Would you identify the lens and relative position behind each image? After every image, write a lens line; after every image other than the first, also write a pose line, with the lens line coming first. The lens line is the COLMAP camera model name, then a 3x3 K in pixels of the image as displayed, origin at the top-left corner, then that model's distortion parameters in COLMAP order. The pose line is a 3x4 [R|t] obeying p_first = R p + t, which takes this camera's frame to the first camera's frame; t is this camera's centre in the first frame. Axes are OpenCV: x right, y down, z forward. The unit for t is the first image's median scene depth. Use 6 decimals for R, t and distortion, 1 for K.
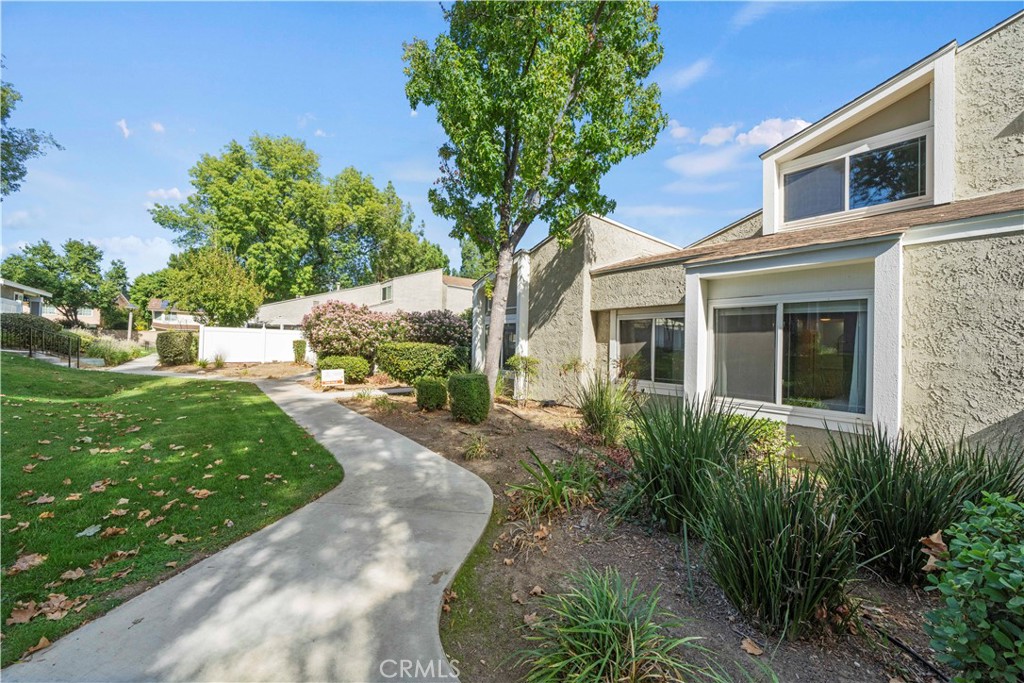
lens RADIAL K [[377.7, 0, 512.1], [0, 377.7, 338.8], [0, 0, 1]] dist [-0.010426, 0.000075]
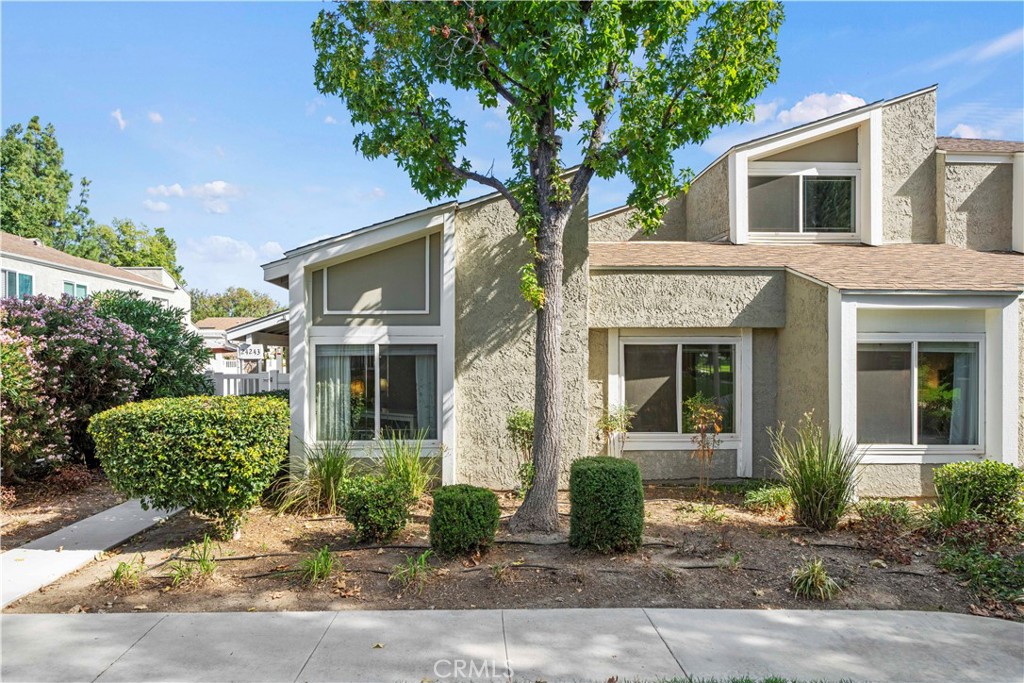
lens RADIAL K [[682.6, 0, 510.7], [0, 682.6, 344.9], [0, 0, 1]] dist [0.000566, 0.001982]
pose [[0.603750, -0.004512, 0.797161, -1.188238], [-0.000703, 0.999981, 0.006193, -0.085031], [-0.797173, -0.004299, 0.603736, 0.684068]]
